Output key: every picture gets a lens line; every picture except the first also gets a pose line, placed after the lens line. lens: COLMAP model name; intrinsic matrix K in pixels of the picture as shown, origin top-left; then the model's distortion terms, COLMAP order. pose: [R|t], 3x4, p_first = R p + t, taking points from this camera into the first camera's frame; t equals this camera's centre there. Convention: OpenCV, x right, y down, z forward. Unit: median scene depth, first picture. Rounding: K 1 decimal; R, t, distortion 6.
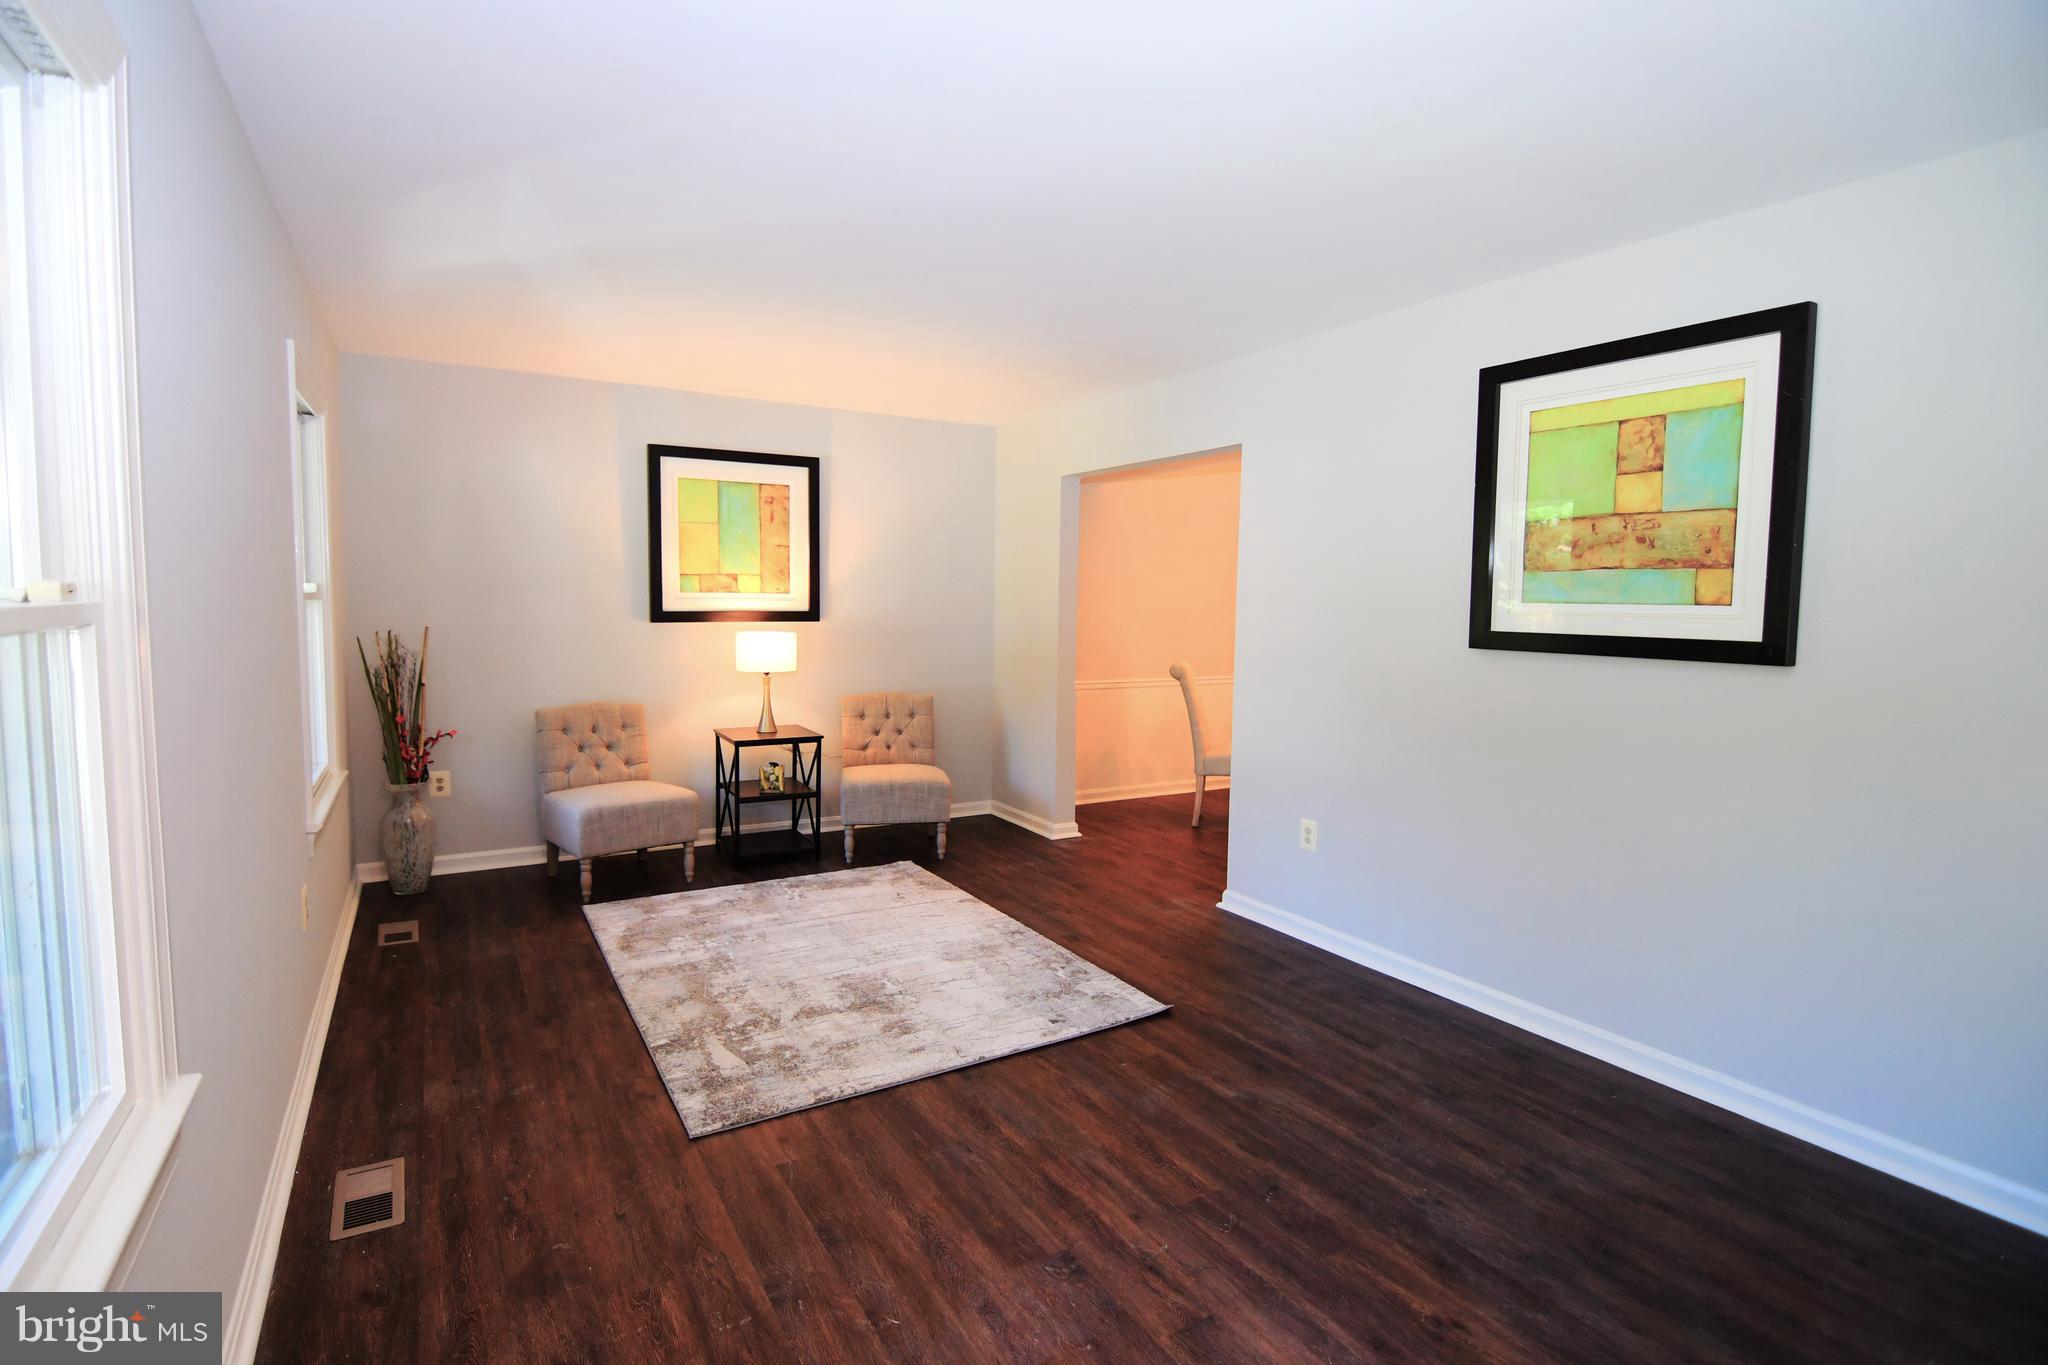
lens RADIAL K [[996.8, 0, 1023.1], [0, 996.8, 687.5], [0, 0, 1]] dist [-0.010288, -0.003245]
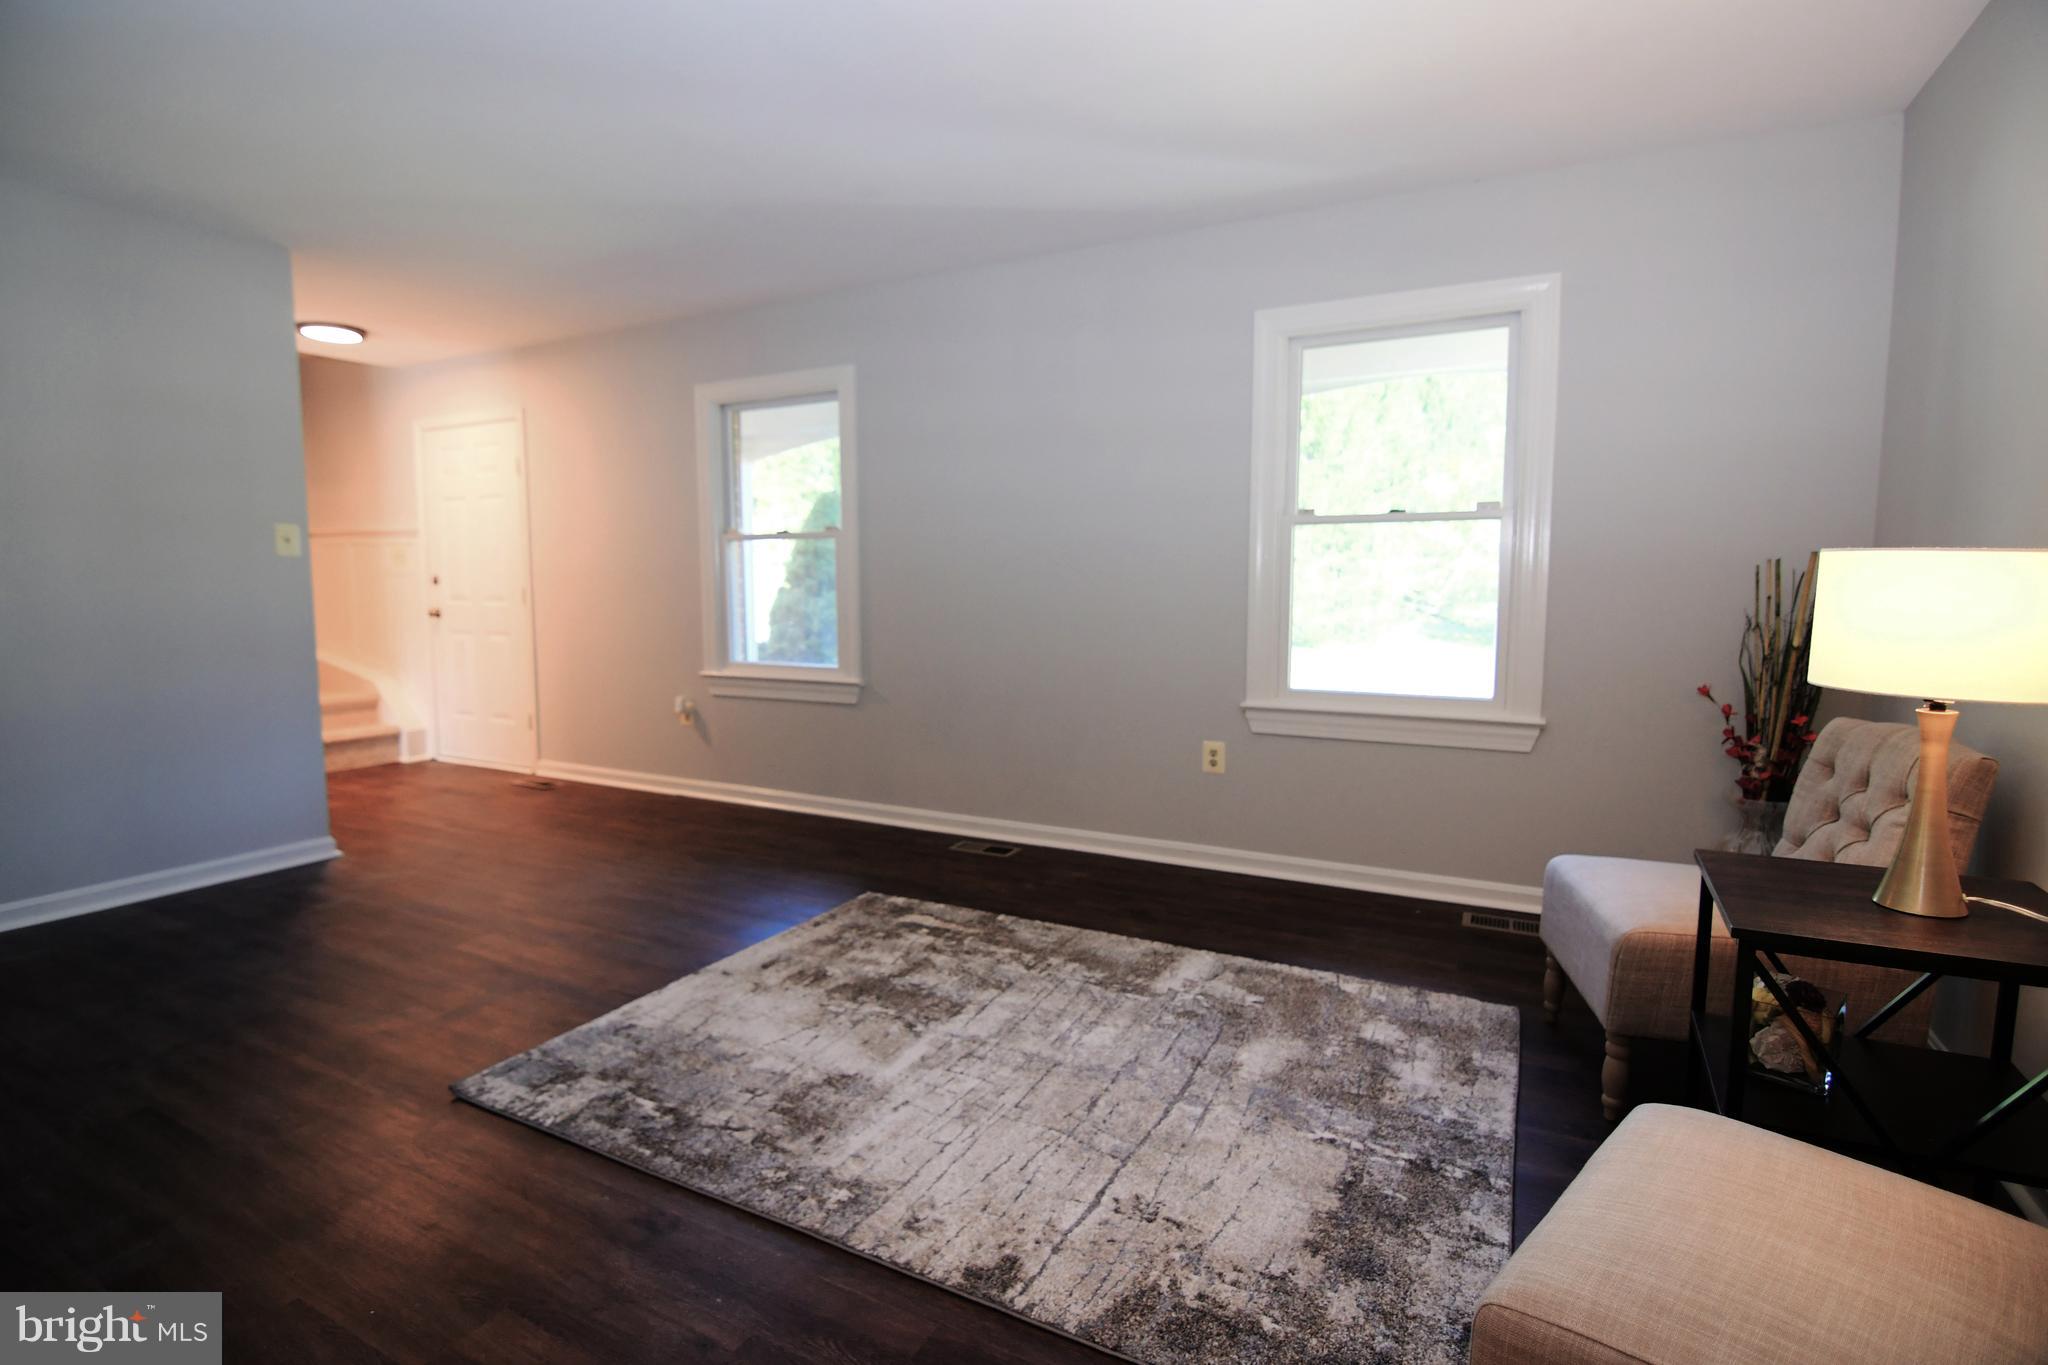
lens RADIAL K [[996.8, 0, 1021.8], [0, 996.8, 662.4], [0, 0, 1]] dist [-0.010288, -0.003245]
pose [[-0.855790, 0.028756, -0.516524, 0.153333], [-0.058799, 0.986577, 0.152345, -0.078136], [0.513971, 0.160746, -0.842612, 1.667086]]
